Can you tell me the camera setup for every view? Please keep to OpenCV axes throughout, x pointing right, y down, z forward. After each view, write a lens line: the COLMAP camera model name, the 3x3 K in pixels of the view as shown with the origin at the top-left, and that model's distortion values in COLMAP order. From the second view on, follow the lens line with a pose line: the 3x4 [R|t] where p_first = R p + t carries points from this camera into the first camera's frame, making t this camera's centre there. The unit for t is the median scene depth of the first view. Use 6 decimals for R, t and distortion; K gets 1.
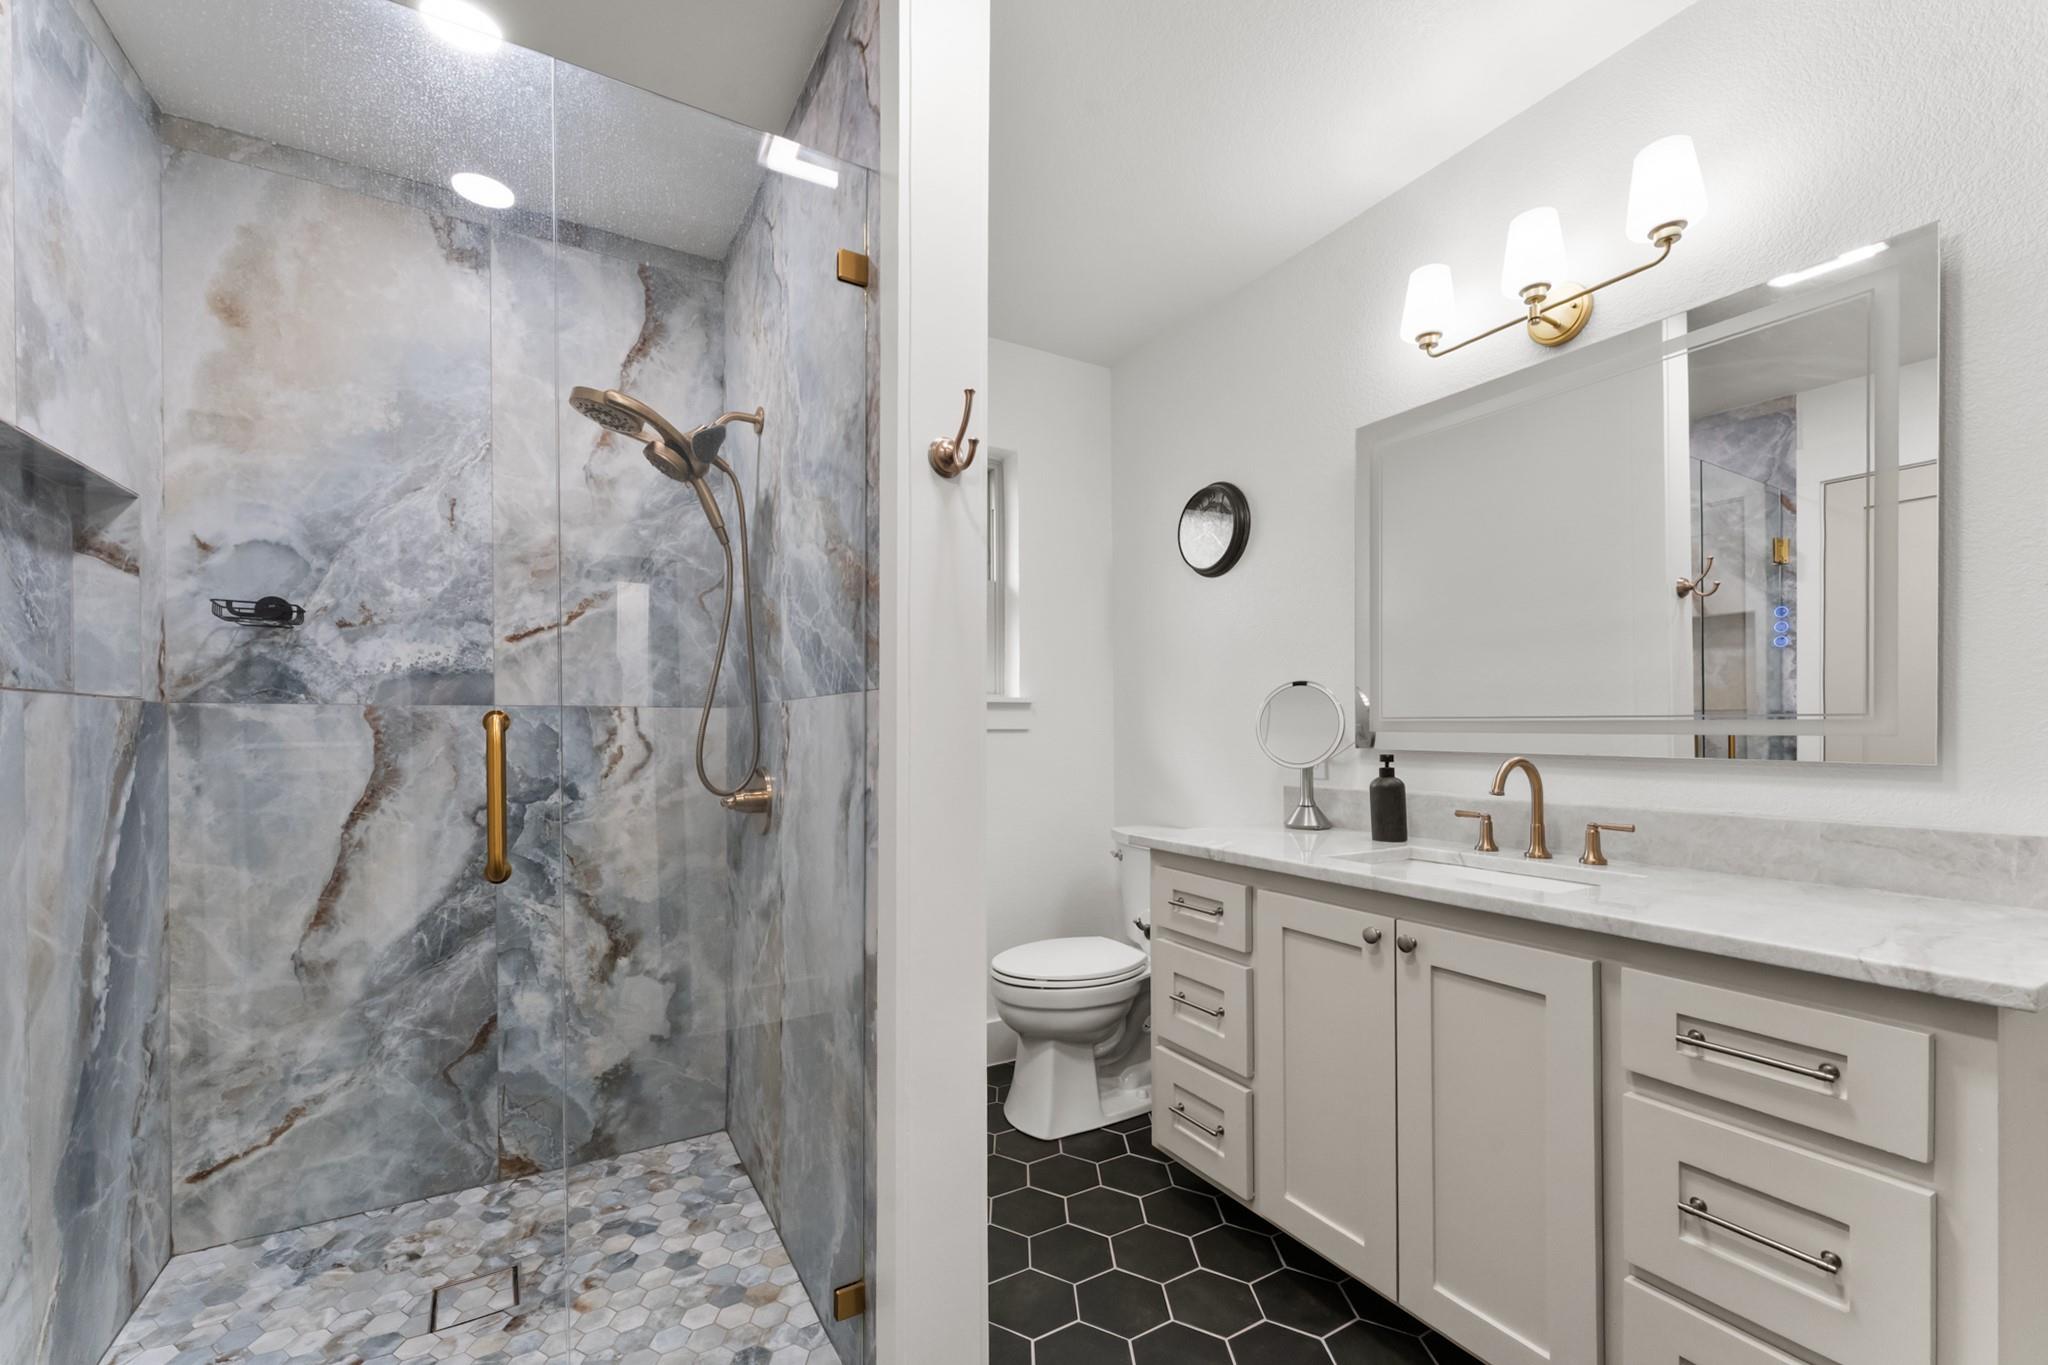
lens RADIAL K [[840.3, 0, 1038.7], [0, 840.3, 714.3], [0, 0, 1]] dist [0.001891, 0.000045]
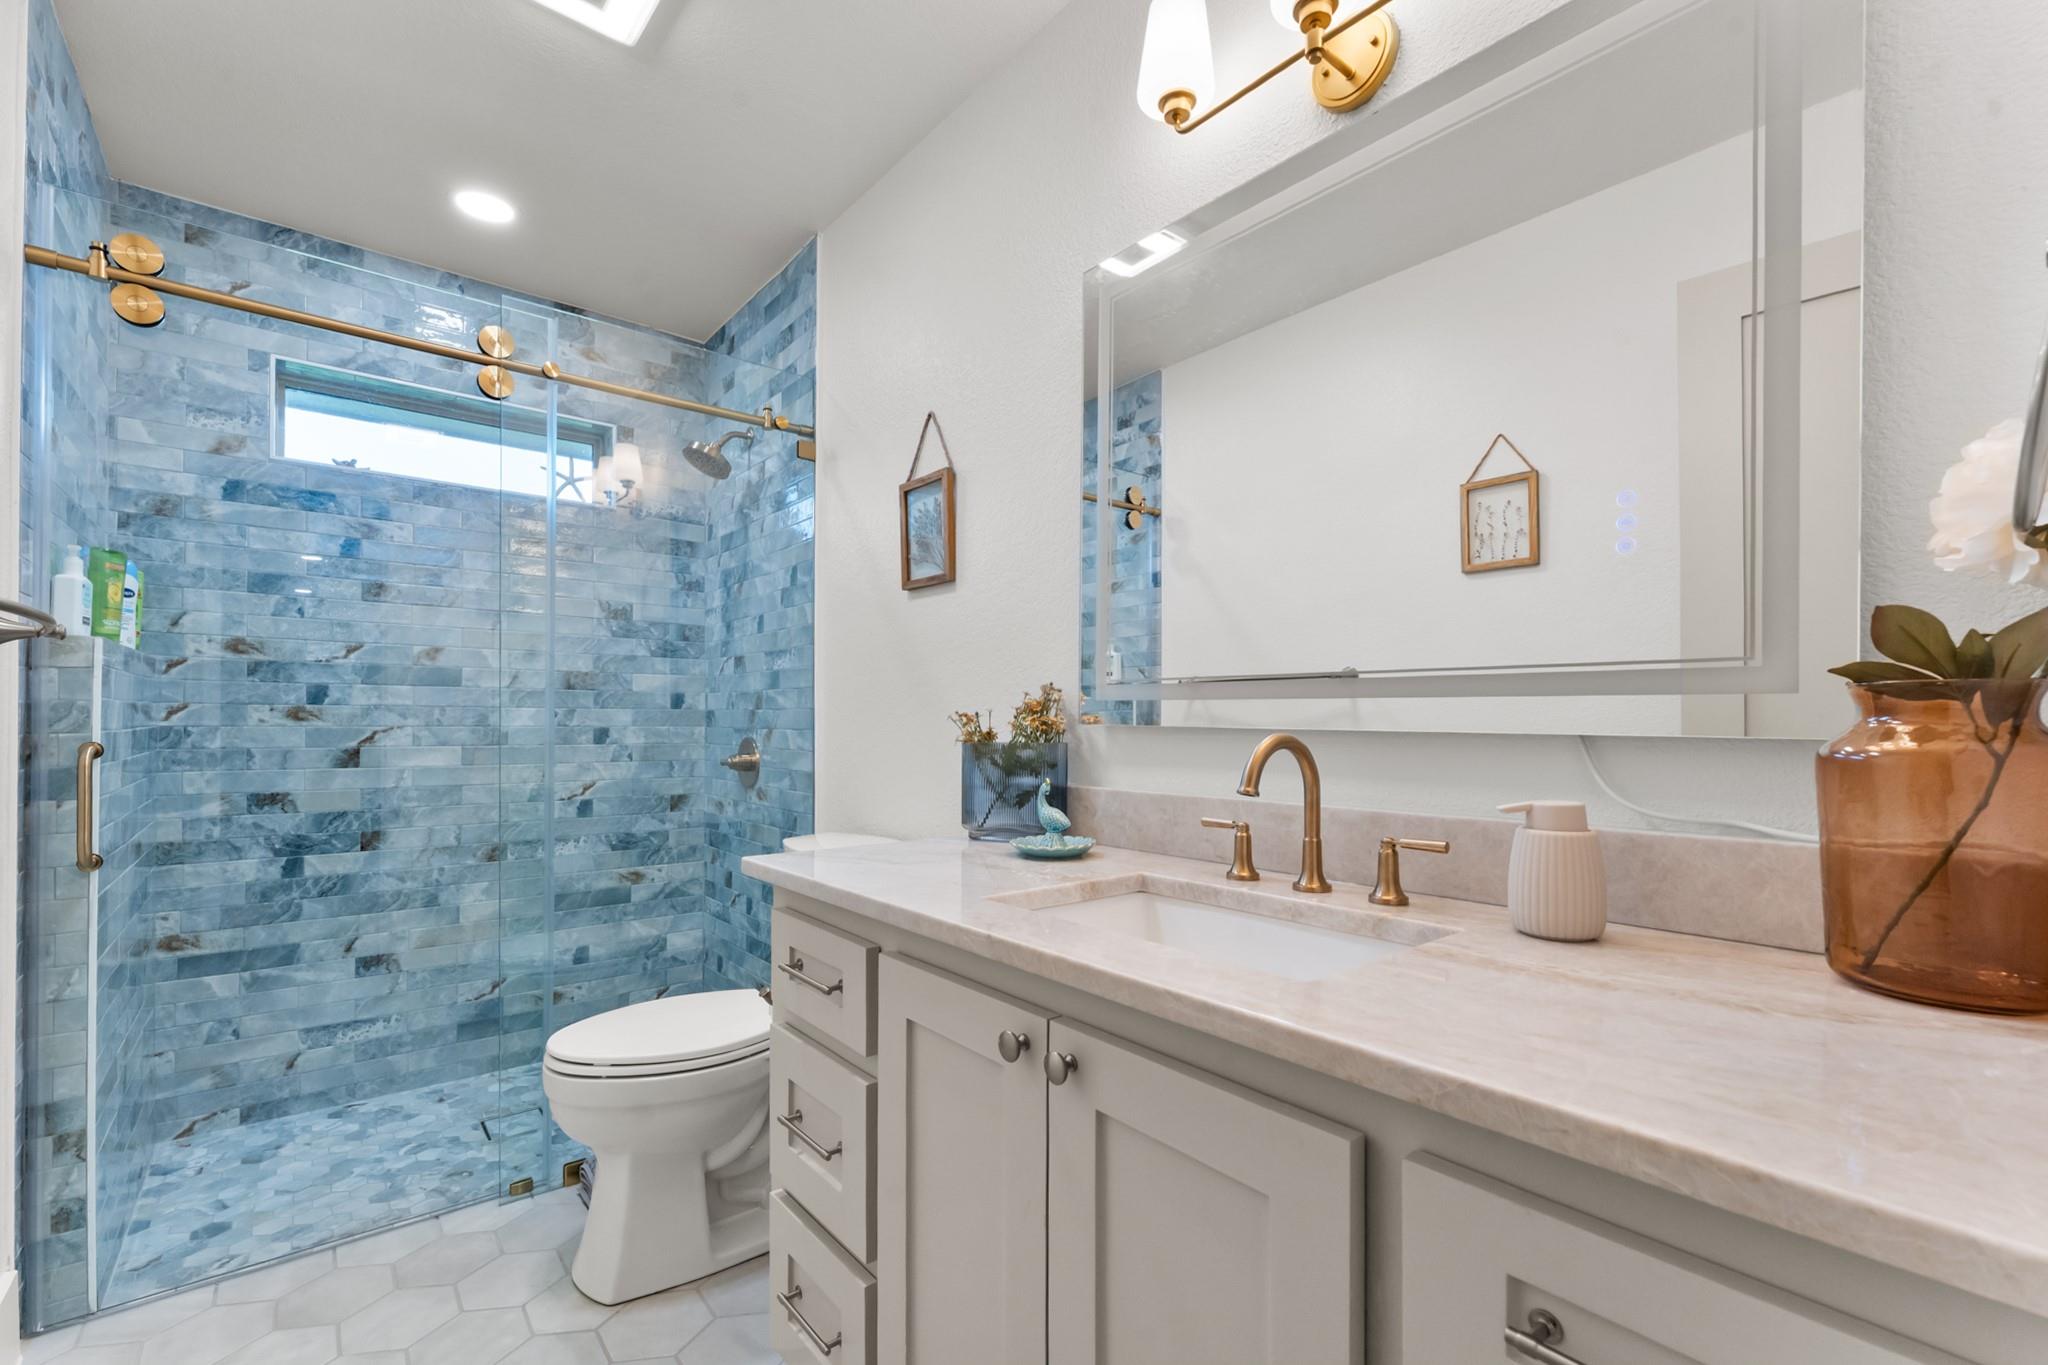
lens RADIAL K [[889.3, 0, 1023.2], [0, 889.3, 694.4], [0, 0, 1]] dist [-0.003366, -0.000171]
pose [[0.991229, -0.001104, 0.132151, 0.276651], [-0.001075, 0.999865, 0.016411, 0.007704], [-0.132151, -0.016409, 0.991094, 0.347028]]
